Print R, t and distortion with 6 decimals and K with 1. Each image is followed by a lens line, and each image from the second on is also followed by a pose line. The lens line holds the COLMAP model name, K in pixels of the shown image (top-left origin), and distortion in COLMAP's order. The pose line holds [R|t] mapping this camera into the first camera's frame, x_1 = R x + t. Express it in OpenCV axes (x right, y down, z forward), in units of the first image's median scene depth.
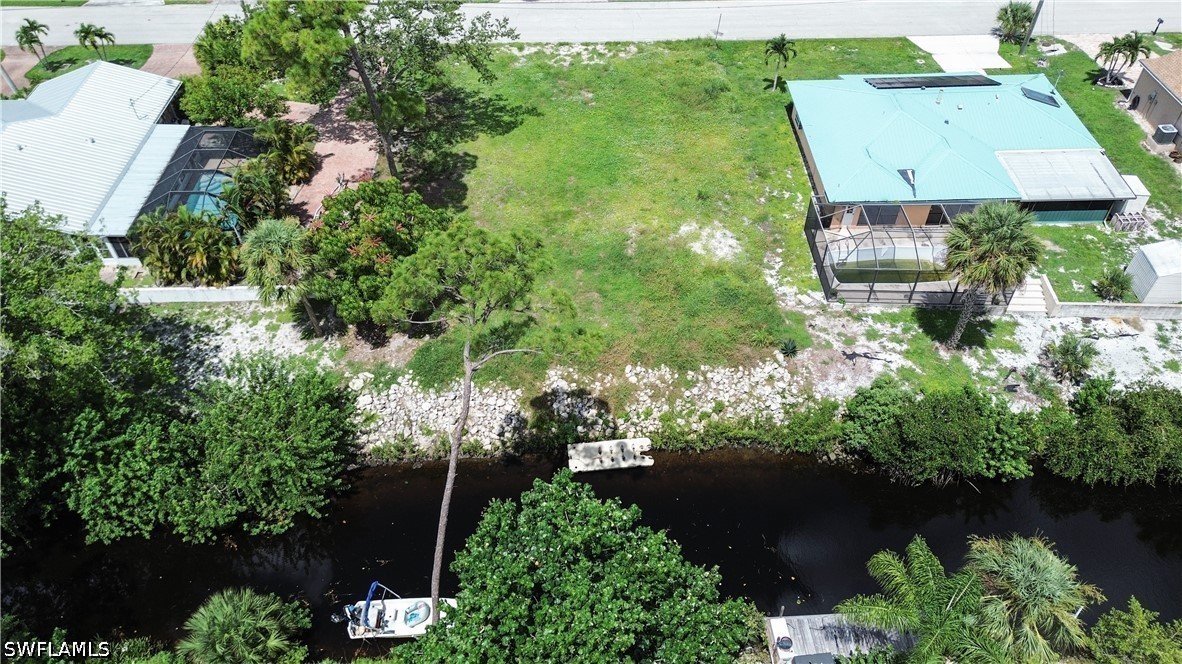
lens RADIAL K [[837.9, 0, 590.2], [0, 837.9, 328.0], [0, 0, 1]] dist [0.083204, -0.089634]
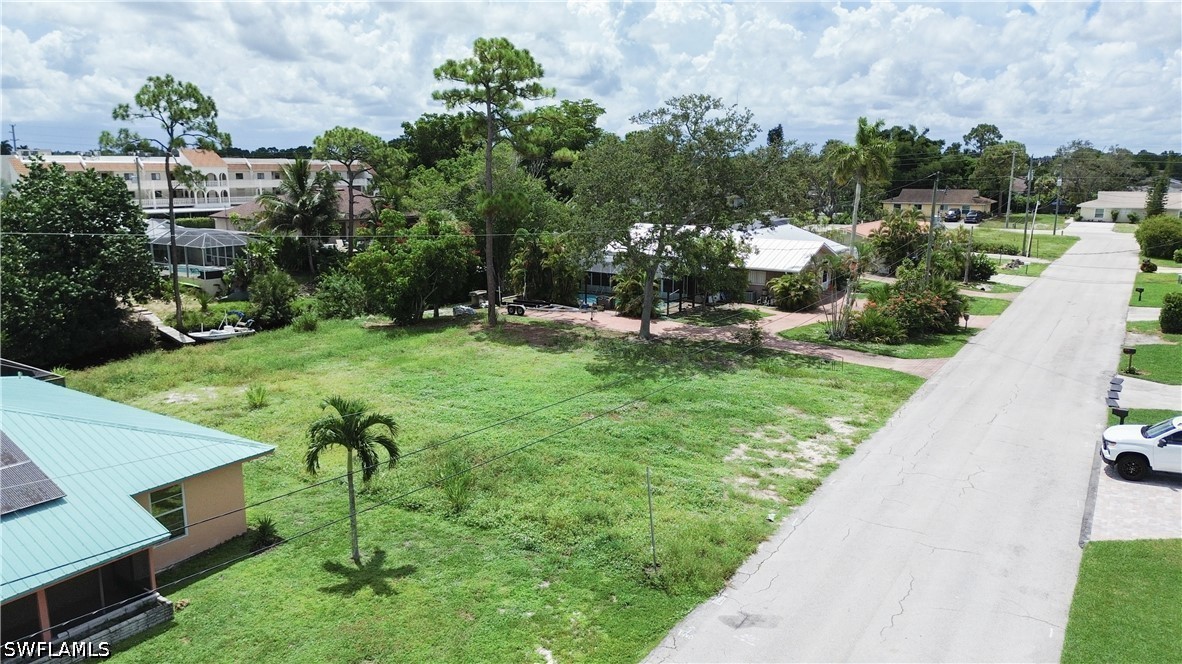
lens RADIAL K [[837.9, 0, 590.2], [0, 837.9, 328.0], [0, 0, 1]] dist [0.083204, -0.089634]
pose [[-0.560891, 0.163681, -0.811548, 0.557377], [-0.585253, 0.614938, 0.528517, -0.751496], [0.585560, 0.771401, -0.249119, 1.385291]]
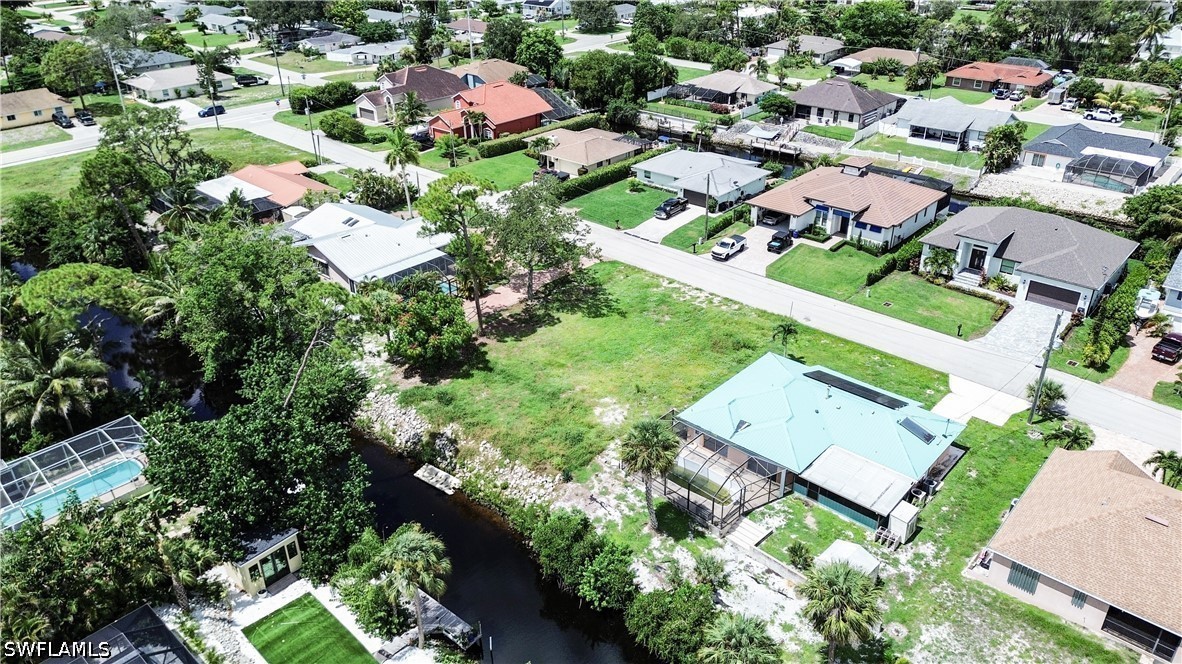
lens RADIAL K [[837.9, 0, 590.2], [0, 837.9, 328.0], [0, 0, 1]] dist [0.083204, -0.089634]
pose [[0.730878, 0.323499, -0.600971, 0.971607], [-0.481610, 0.868367, -0.118279, -0.043447], [0.483601, 0.375881, 0.790471, -0.218888]]
